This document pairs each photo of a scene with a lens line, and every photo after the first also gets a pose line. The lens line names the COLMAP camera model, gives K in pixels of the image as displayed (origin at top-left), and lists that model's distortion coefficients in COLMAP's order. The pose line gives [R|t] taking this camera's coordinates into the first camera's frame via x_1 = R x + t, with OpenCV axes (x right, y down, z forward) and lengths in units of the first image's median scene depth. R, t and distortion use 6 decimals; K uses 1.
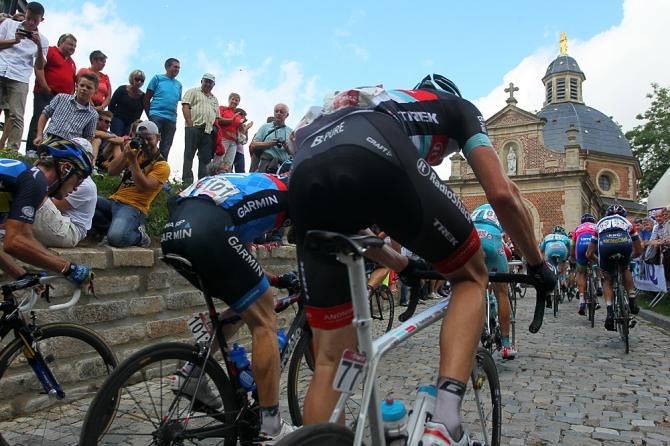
lens RADIAL K [[612.1, 0, 335.0], [0, 612.1, 223.0], [0, 0, 1]] dist [0.014630, -0.000701]
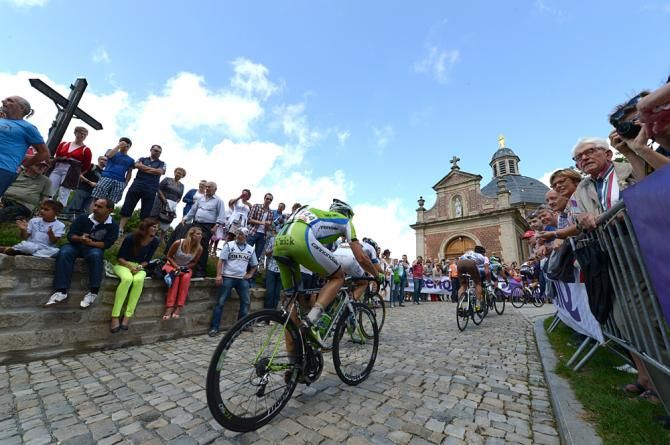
lens RADIAL K [[247.9, 0, 338.0], [0, 247.9, 230.9], [0, 0, 1]] dist [-0.007662, 0.000278]
pose [[0.950189, -0.042999, -0.308694, 0.196710], [0.005548, 0.992614, -0.121186, 0.024163], [0.311625, 0.113437, 0.943410, 0.362283]]
